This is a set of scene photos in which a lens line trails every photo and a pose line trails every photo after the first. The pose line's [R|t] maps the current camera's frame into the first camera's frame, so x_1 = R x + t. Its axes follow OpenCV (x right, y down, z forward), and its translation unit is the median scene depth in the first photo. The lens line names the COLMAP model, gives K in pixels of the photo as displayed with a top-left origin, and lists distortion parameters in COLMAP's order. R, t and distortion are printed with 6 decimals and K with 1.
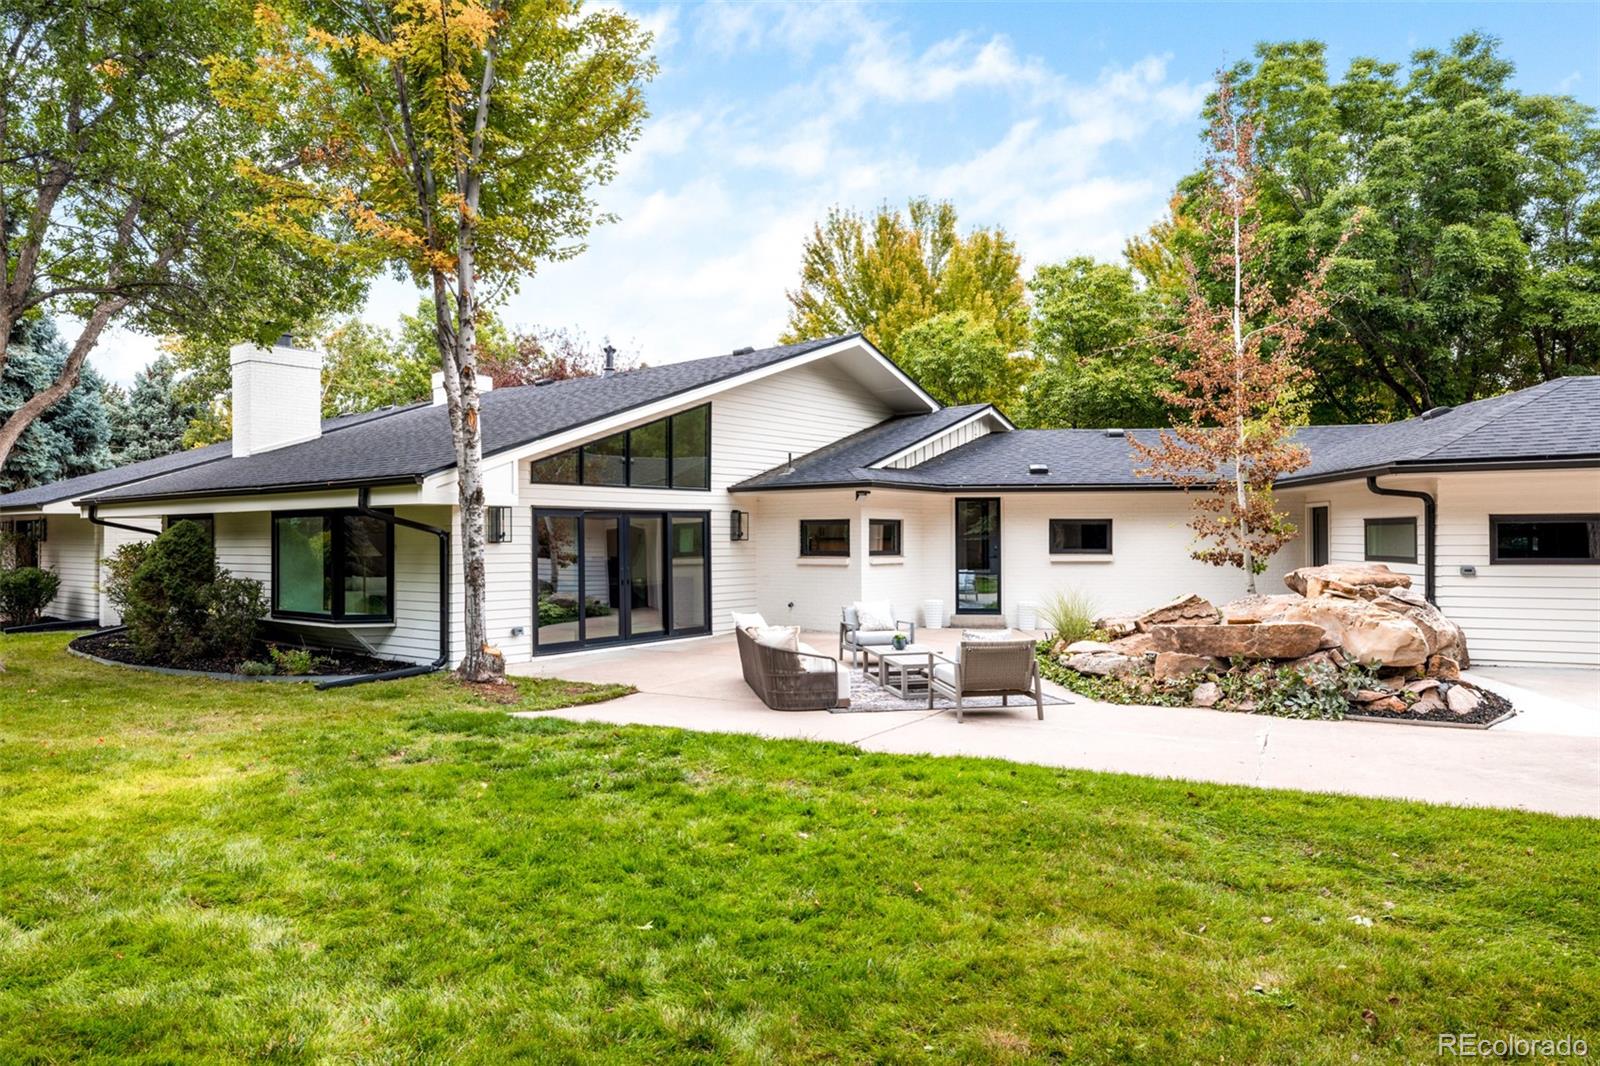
lens RADIAL K [[1025.9, 0, 800.0], [0, 1025.9, 533.0], [0, 0, 1]] dist [-0.004772, 0.001136]
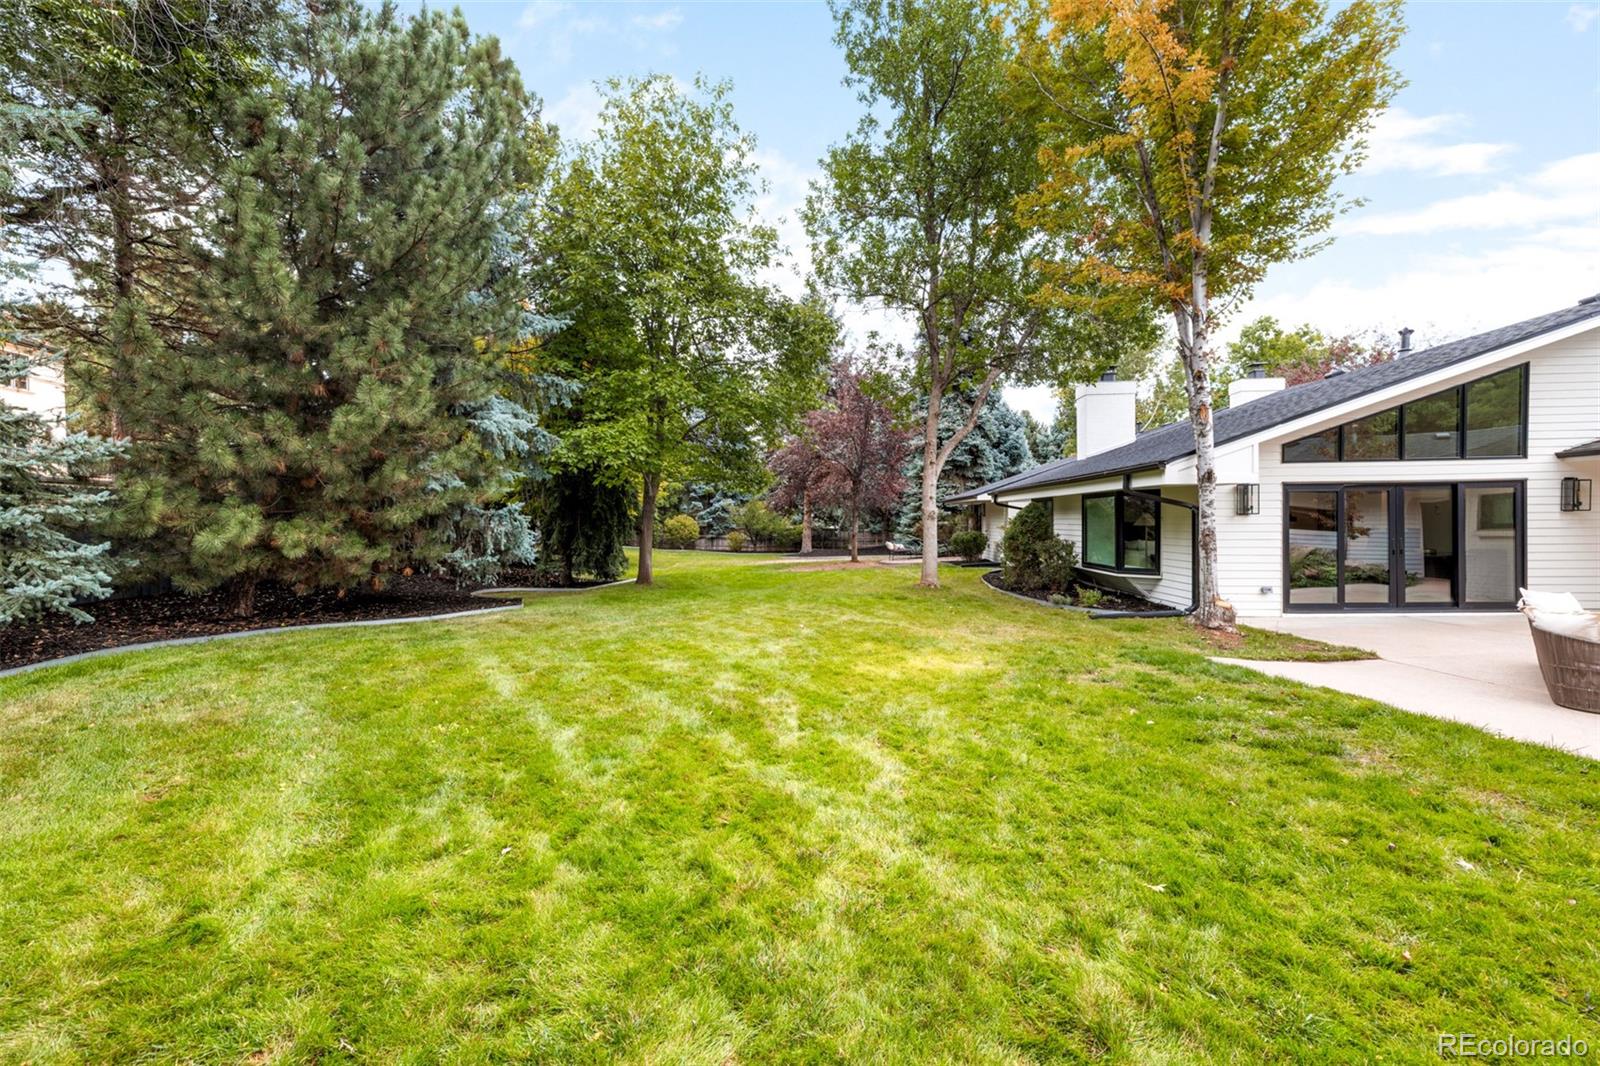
lens RADIAL K [[674.6, 0, 800.0], [0, 674.6, 533.0], [0, 0, 1]] dist [0.001394, -0.000137]
pose [[0.549153, 0.015268, -0.835583, 0.083351], [0.010784, 0.999620, 0.025352, 0.005641], [0.835652, -0.022933, 0.548780, 0.140309]]
